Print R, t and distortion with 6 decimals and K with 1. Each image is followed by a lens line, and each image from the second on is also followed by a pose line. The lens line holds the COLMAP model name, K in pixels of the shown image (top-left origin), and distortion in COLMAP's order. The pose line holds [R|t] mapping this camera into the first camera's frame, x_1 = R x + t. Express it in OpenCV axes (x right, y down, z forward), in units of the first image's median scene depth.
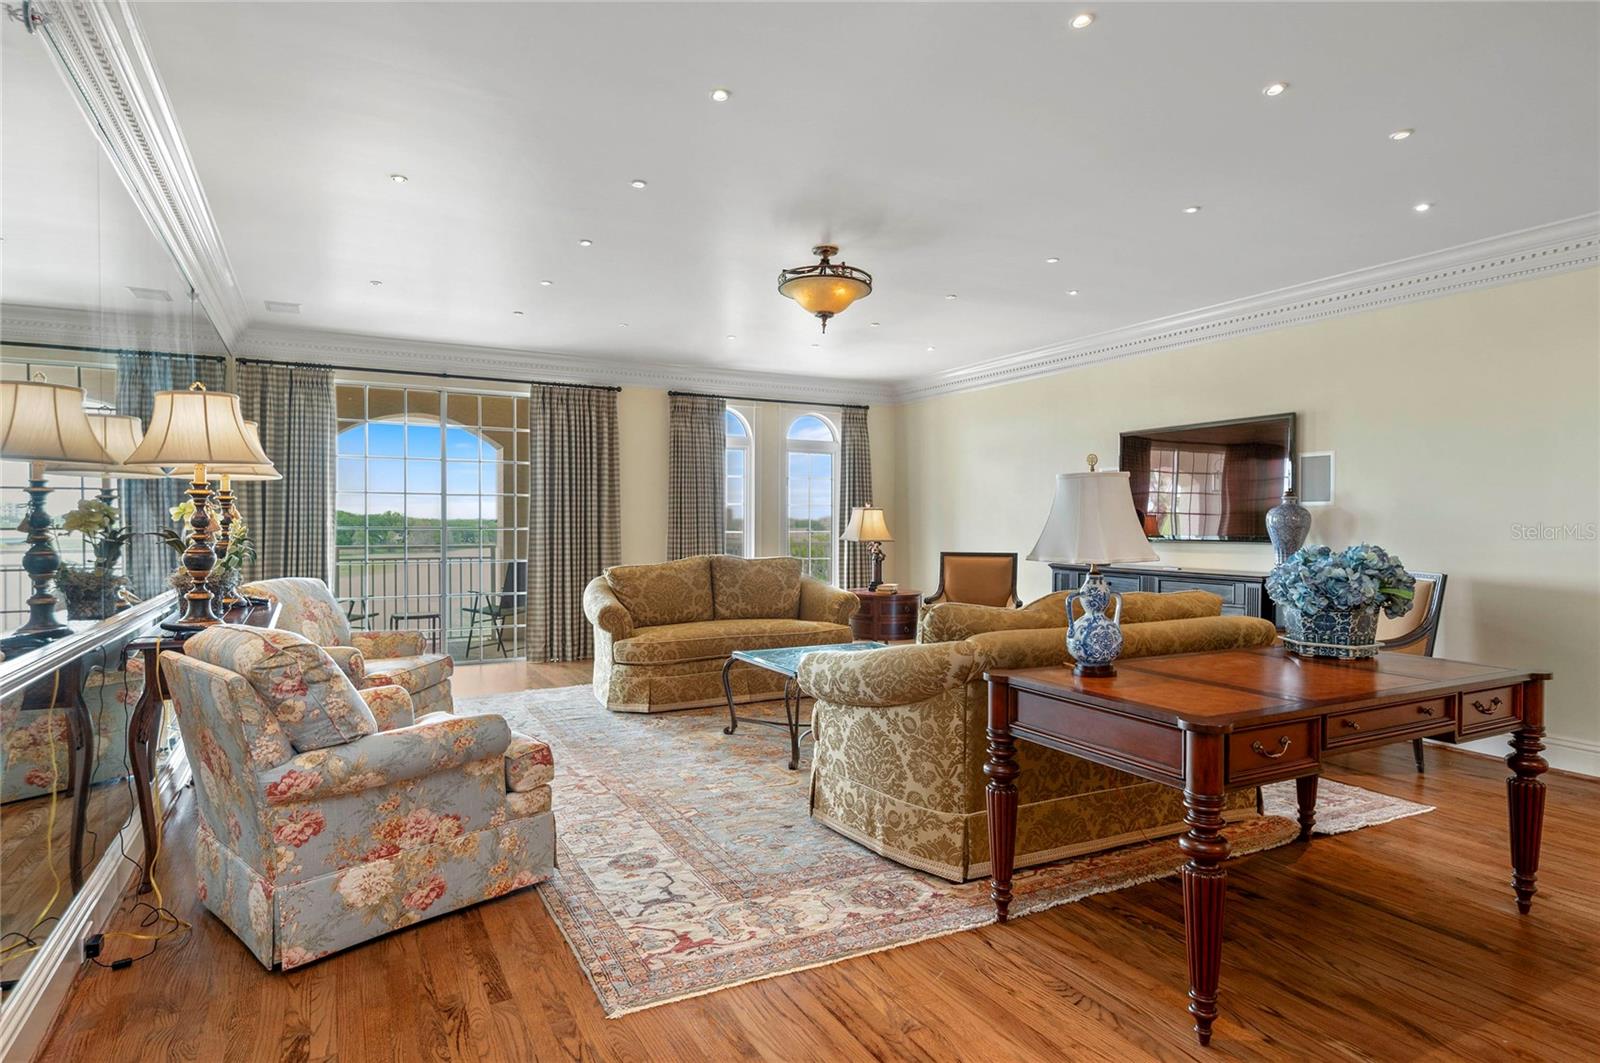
lens RADIAL K [[878.7, 0, 800.3], [0, 878.7, 542.3], [0, 0, 1]] dist [0.017833, -0.003548]
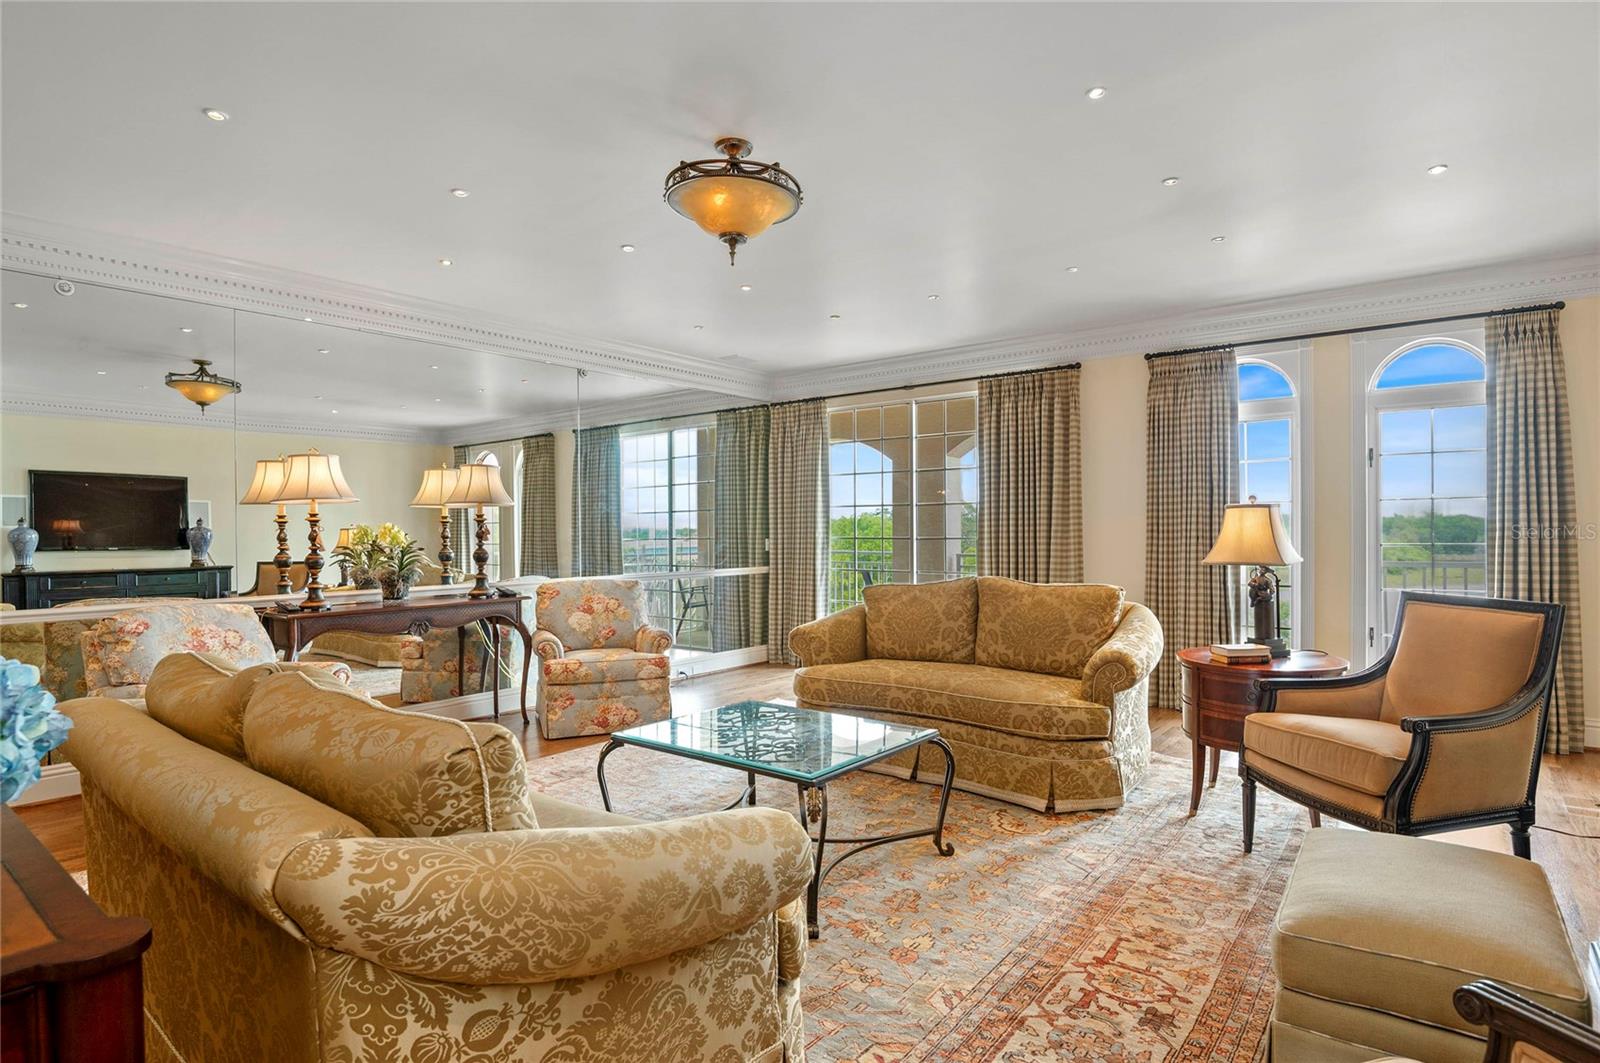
lens RADIAL K [[865.7, 0, 803.7], [0, 865.7, 531.3], [0, 0, 1]] dist [0.006457, 0.001359]
pose [[0.396130, -0.007822, -0.918161, 0.592935], [-0.015746, 0.999759, -0.015310, -0.011517], [0.918060, 0.020522, 0.395911, 0.664883]]
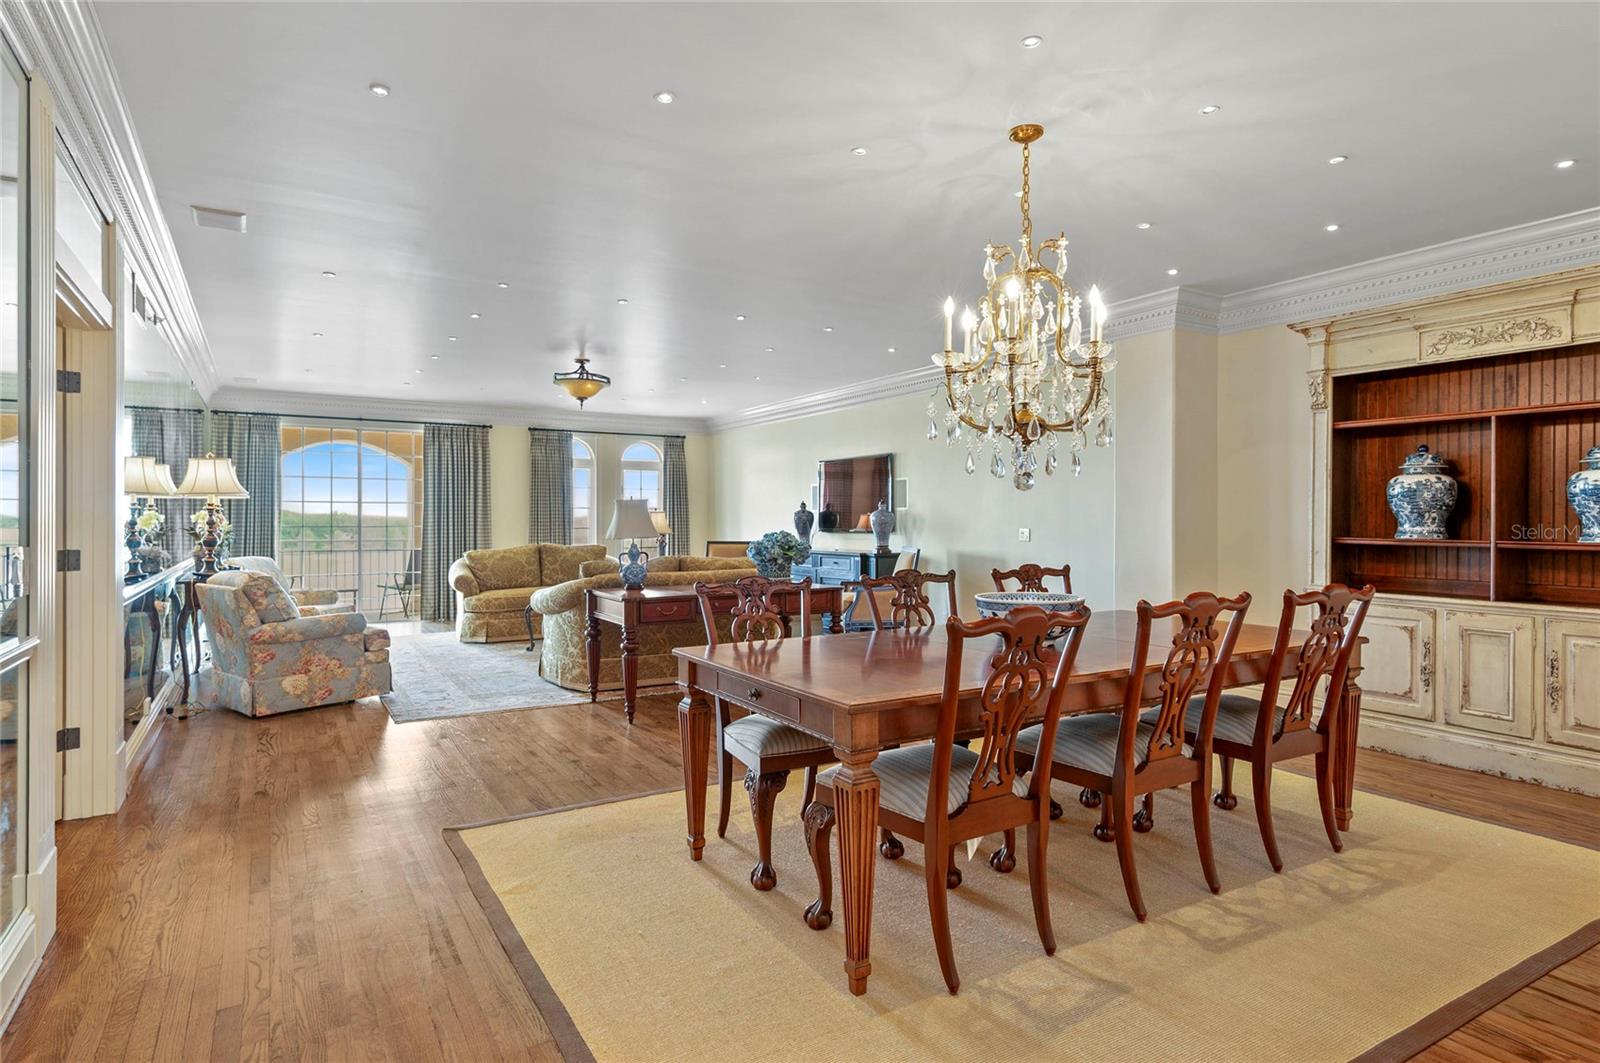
lens RADIAL K [[865.7, 0, 810.9], [0, 865.7, 522.9], [0, 0, 1]] dist [0.006457, 0.001359]
pose [[0.997906, -0.003820, 0.064570, 0.306342], [0.005104, 0.999792, -0.019725, 0.013052], [-0.064482, 0.020013, 0.997718, -0.584969]]
